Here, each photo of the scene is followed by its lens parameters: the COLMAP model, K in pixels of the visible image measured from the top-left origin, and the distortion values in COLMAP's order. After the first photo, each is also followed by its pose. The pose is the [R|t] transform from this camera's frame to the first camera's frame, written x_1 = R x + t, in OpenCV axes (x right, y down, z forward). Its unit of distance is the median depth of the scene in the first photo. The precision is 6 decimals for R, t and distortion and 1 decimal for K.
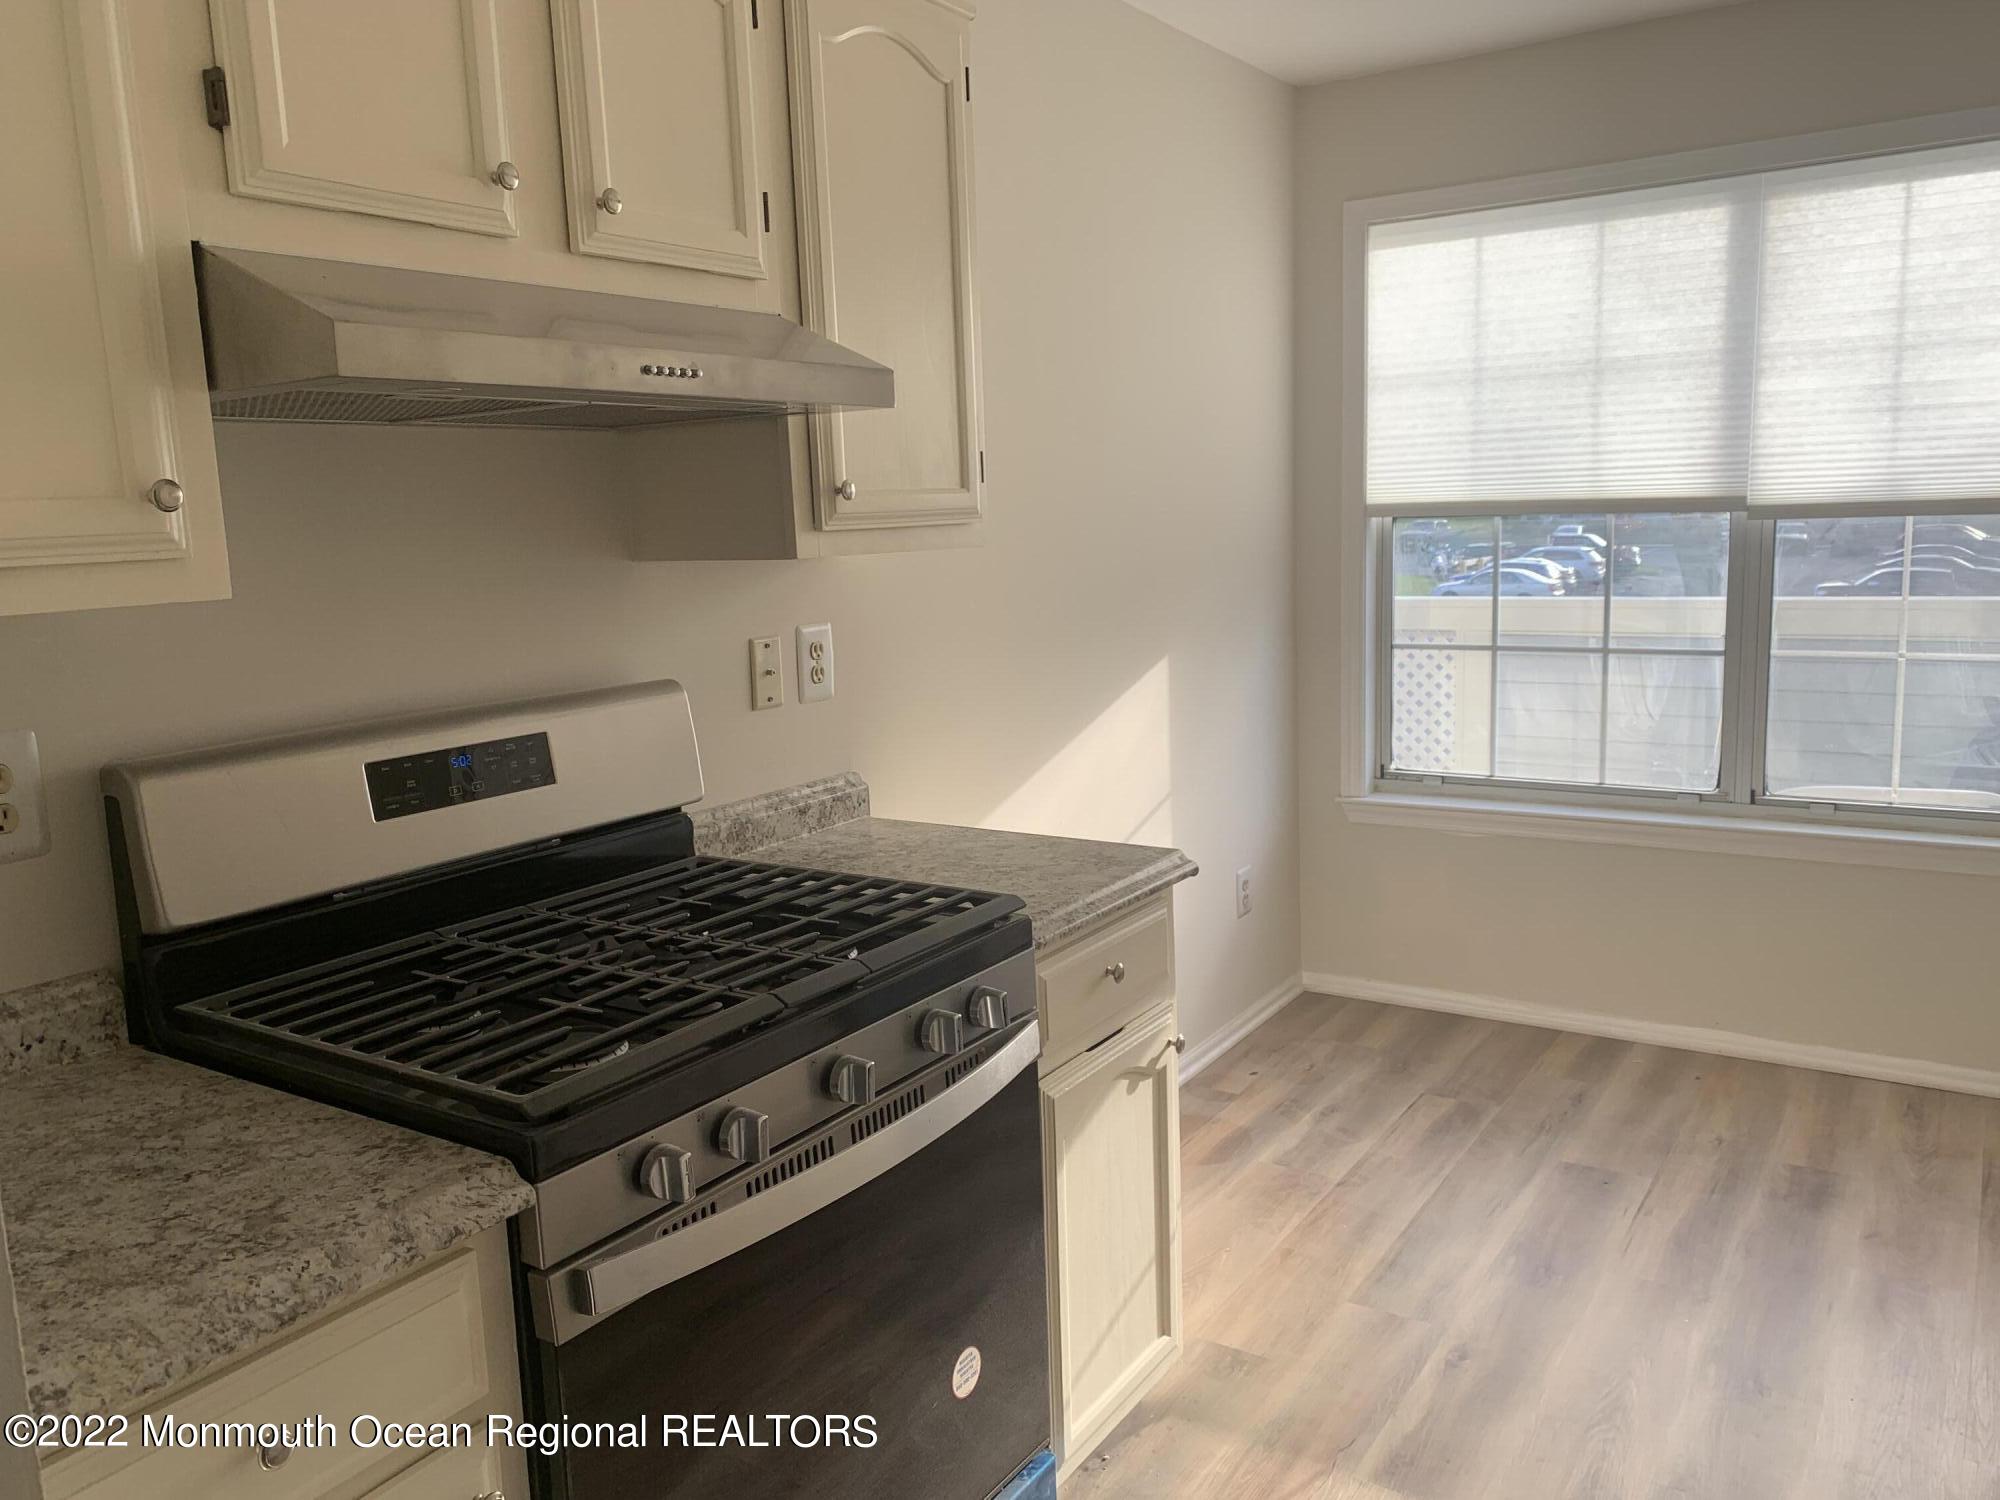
lens RADIAL K [[1527.1, 0, 983.0], [0, 1527.1, 749.3], [0, 0, 1]] dist [0.041947, -0.057771]
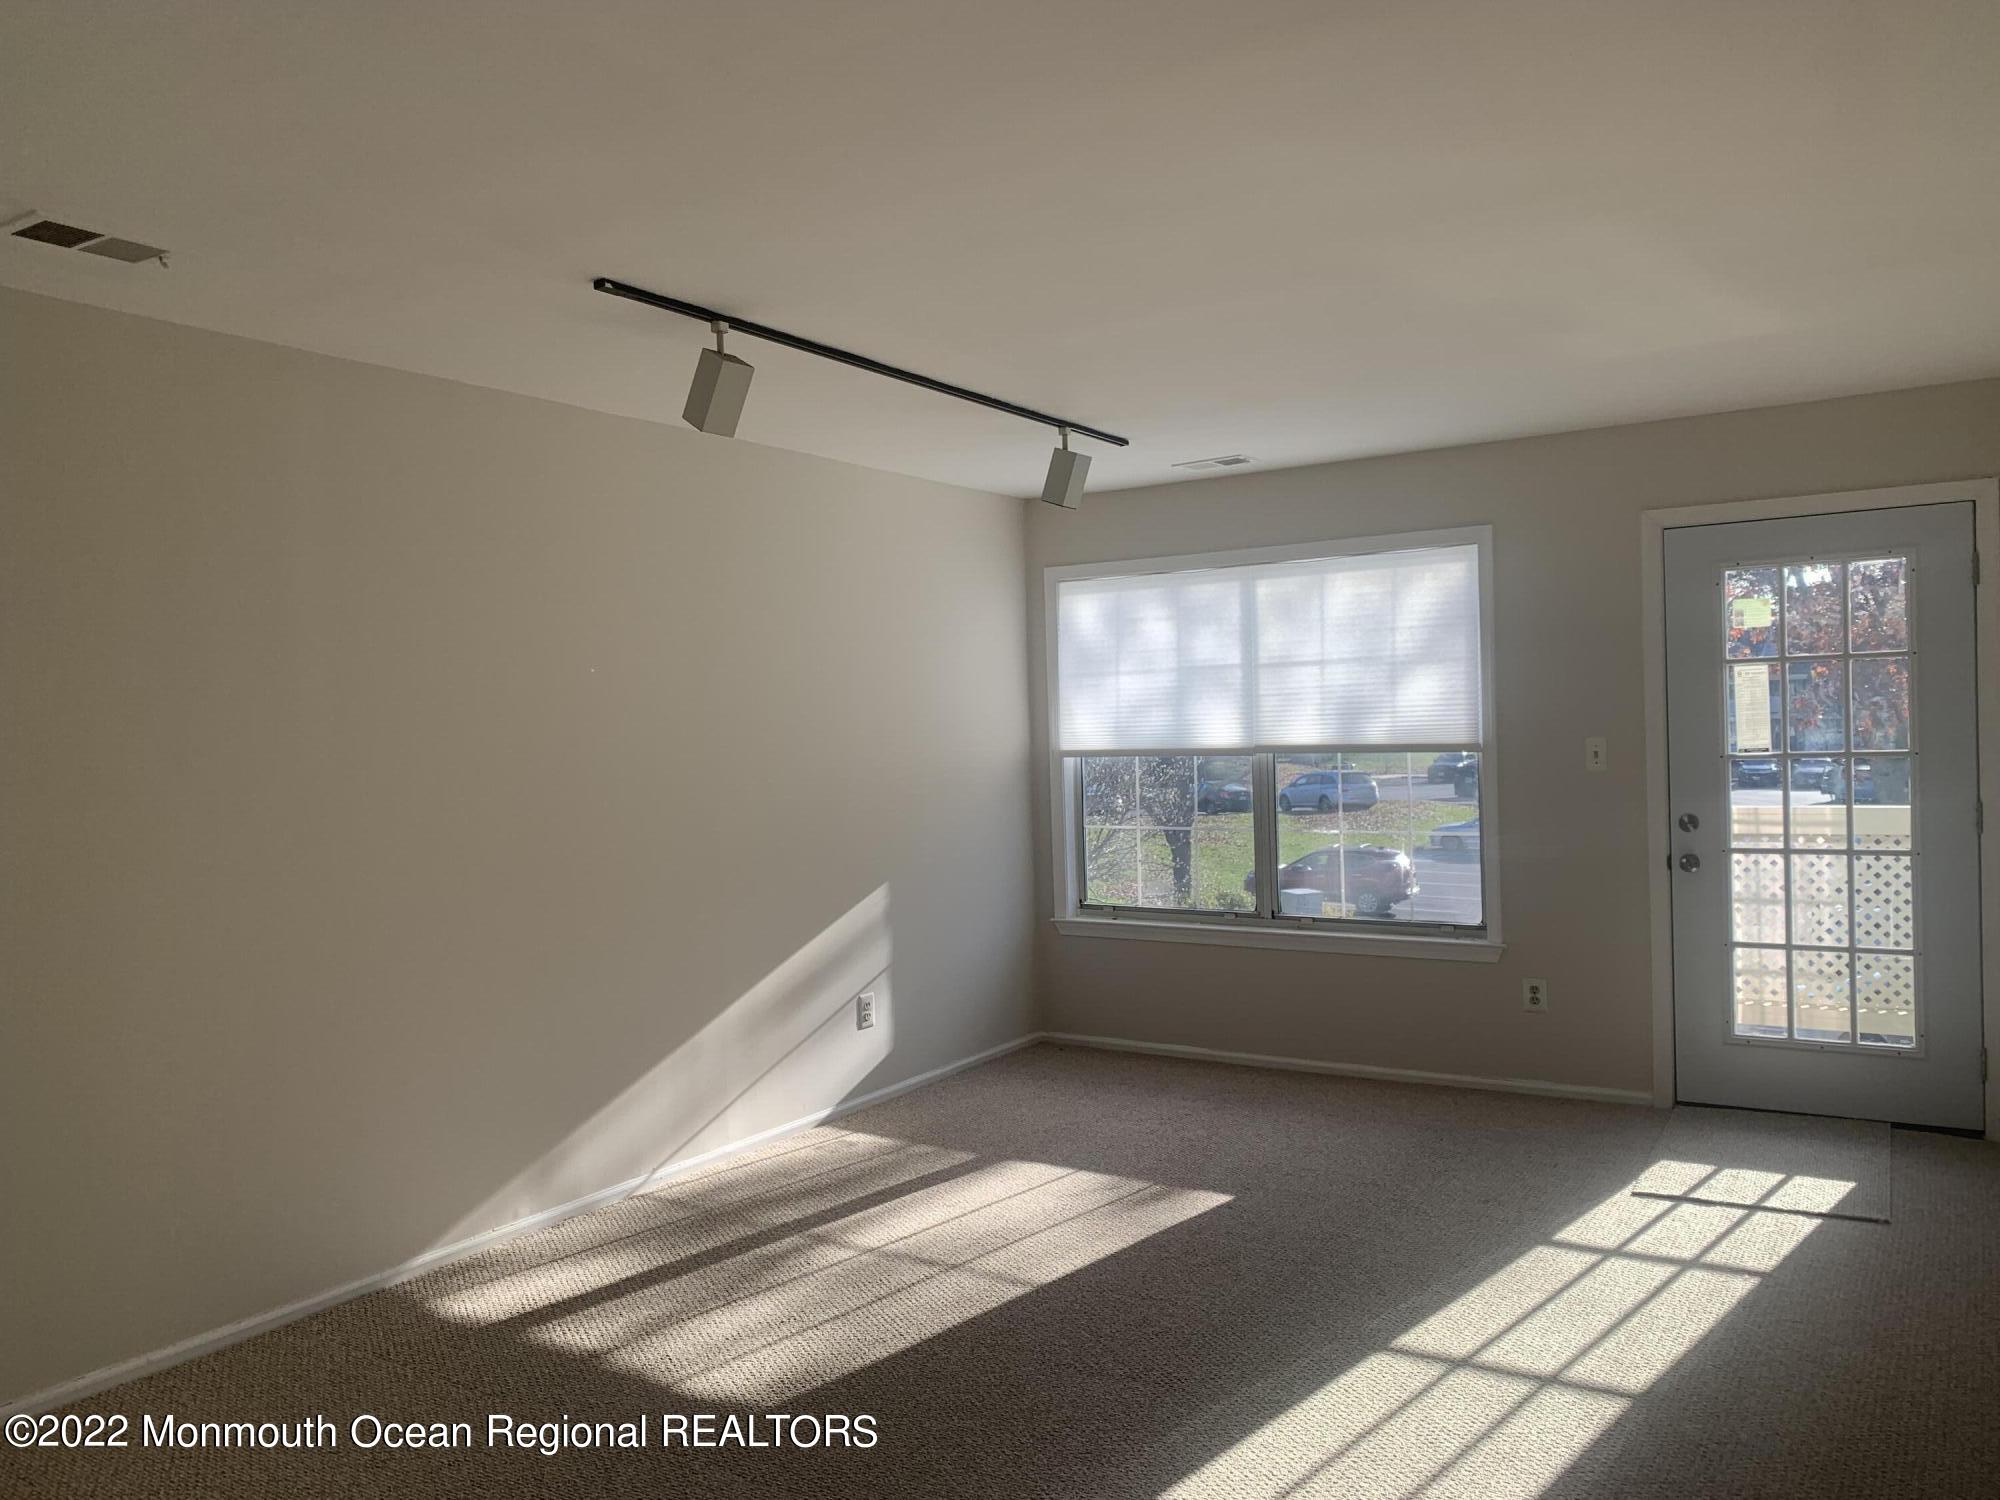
lens RADIAL K [[1527.1, 0, 1002.9], [0, 1527.1, 762.2], [0, 0, 1]] dist [0.041947, -0.057771]
pose [[0.999848, 0.014949, -0.008988, 0.238059], [-0.016034, 0.990555, -0.136178, 0.109862], [0.006867, 0.136301, 0.990644, -0.788263]]
